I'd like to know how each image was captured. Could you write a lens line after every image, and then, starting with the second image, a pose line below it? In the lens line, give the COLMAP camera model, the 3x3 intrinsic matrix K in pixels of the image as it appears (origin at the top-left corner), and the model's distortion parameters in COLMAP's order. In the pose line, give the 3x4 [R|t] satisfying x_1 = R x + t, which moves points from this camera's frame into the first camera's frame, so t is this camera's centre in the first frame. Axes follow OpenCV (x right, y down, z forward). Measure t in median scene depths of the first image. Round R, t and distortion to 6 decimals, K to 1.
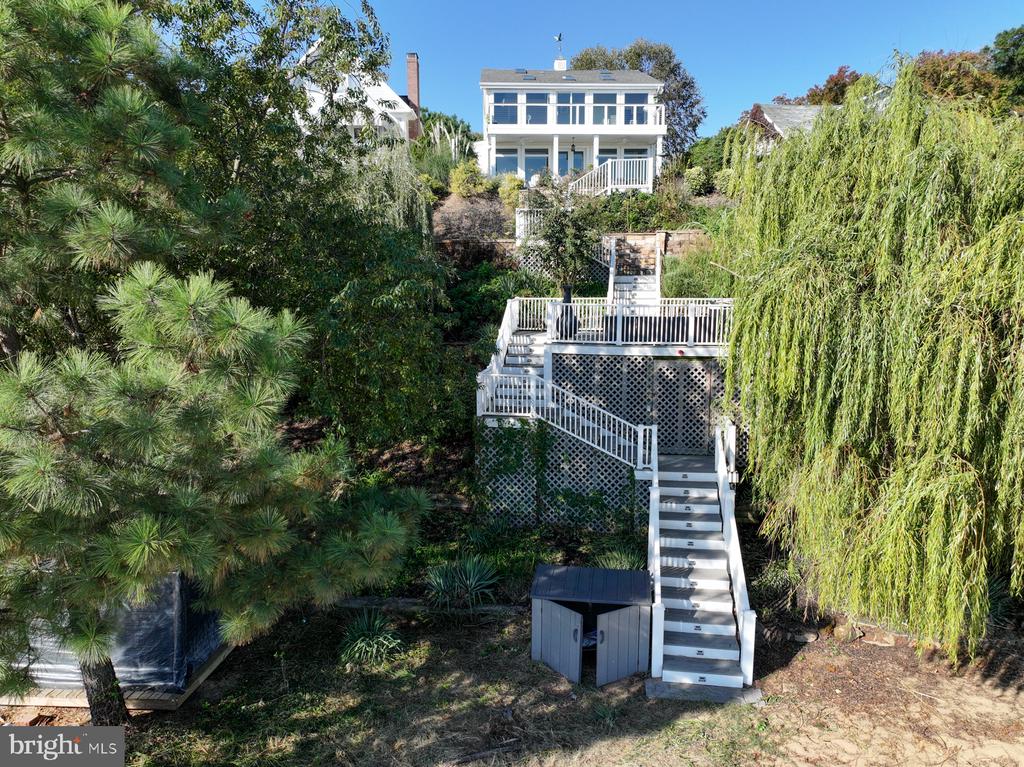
lens RADIAL K [[718.8, 0, 514.0], [0, 718.8, 383.0], [0, 0, 1]] dist [-0.001596, 0.016397]
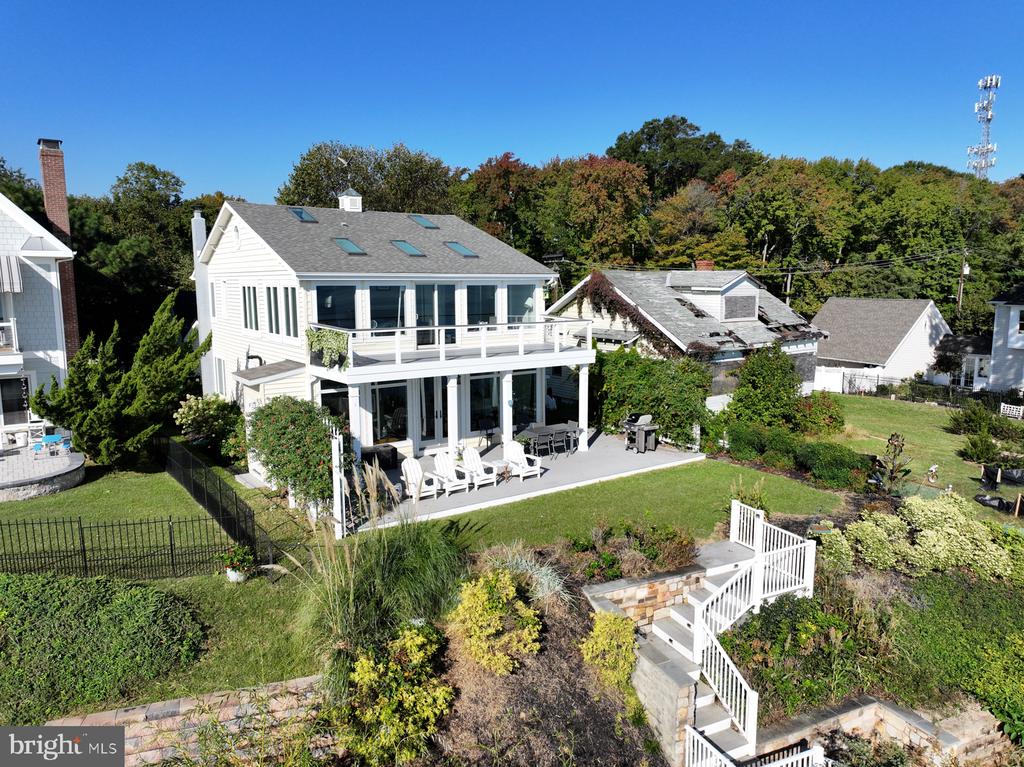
lens RADIAL K [[718.8, 0, 518.1], [0, 718.8, 389.3], [0, 0, 1]] dist [-0.001596, 0.016397]
pose [[0.826057, -0.083481, 0.557369, -0.329433], [0.084386, 0.996141, 0.024133, -0.486356], [-0.557233, 0.027099, 0.829914, 0.668807]]
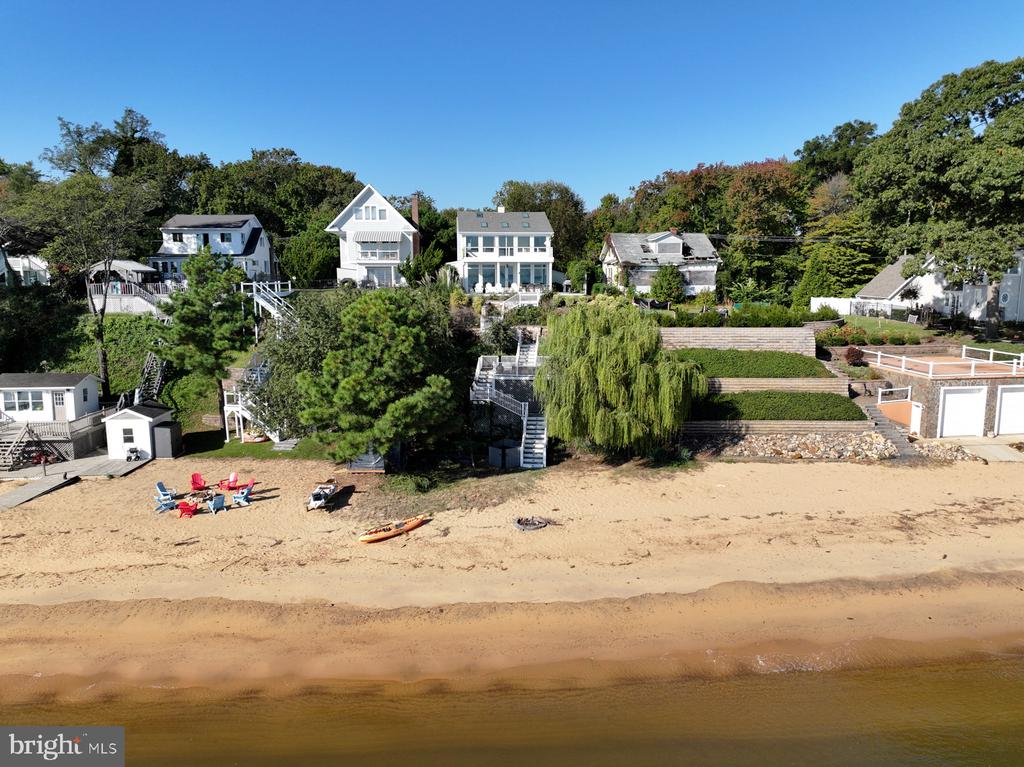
lens RADIAL K [[718.8, 0, 514.4], [0, 718.8, 382.0], [0, 0, 1]] dist [-0.001596, 0.016397]
pose [[0.997863, -0.010390, 0.064512, -0.040686], [0.010412, 0.999946, -0.000003, -0.020459], [-0.064509, 0.000675, 0.997917, -1.387540]]
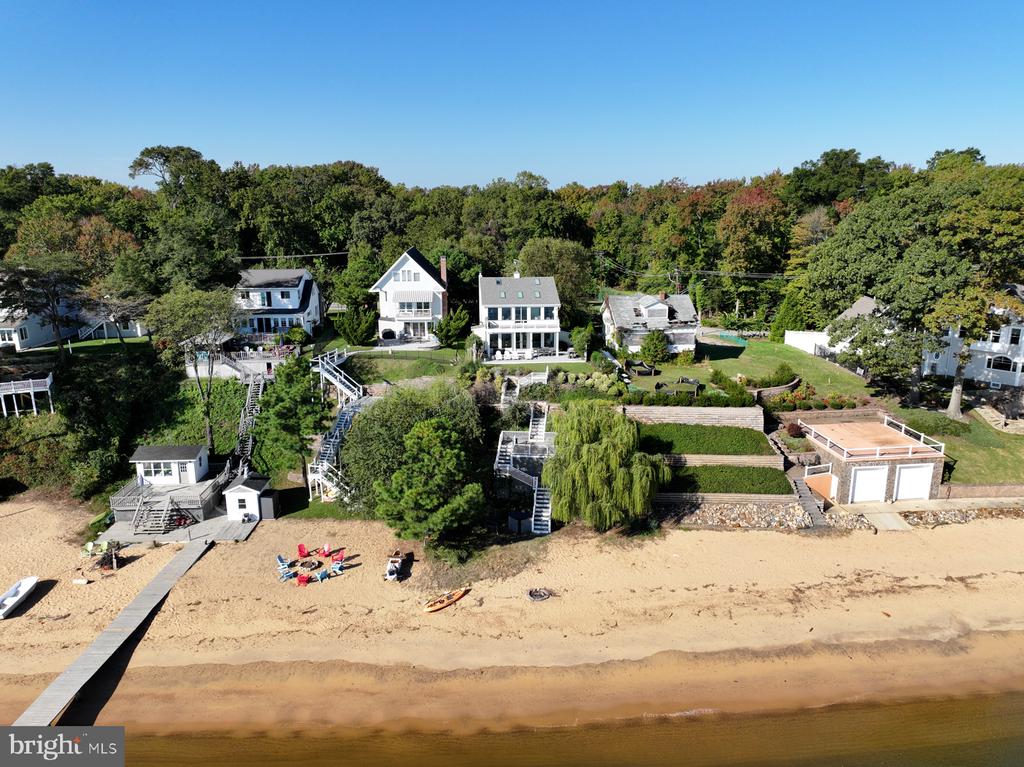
lens RADIAL K [[718.8, 0, 514.1], [0, 718.8, 381.7], [0, 0, 1]] dist [-0.001596, 0.016397]
pose [[0.998872, -0.012983, 0.045665, -0.078947], [0.008729, 0.995706, 0.092154, -0.570365], [-0.046665, -0.091652, 0.994697, -2.008841]]
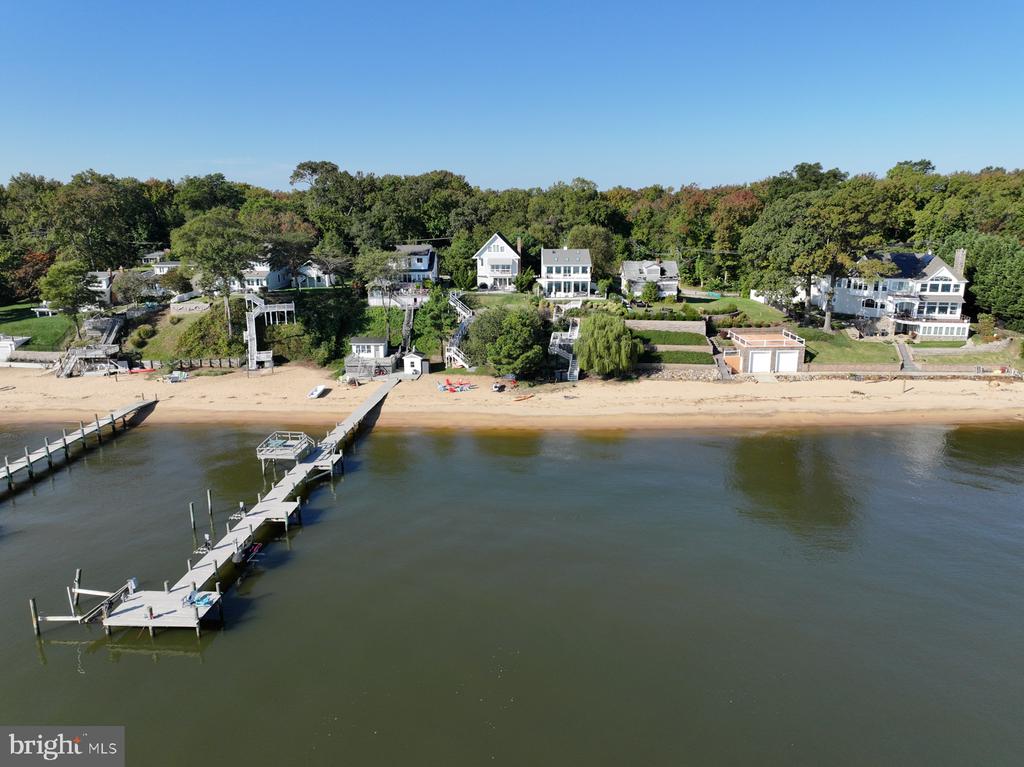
lens RADIAL K [[718.8, 0, 511.5], [0, 718.8, 381.1], [0, 0, 1]] dist [-0.001596, 0.016397]
pose [[0.999199, 0.007097, -0.039387, -0.090660], [-0.003464, 0.995793, 0.091568, -0.225614], [0.039871, -0.091358, 0.995020, -4.260459]]
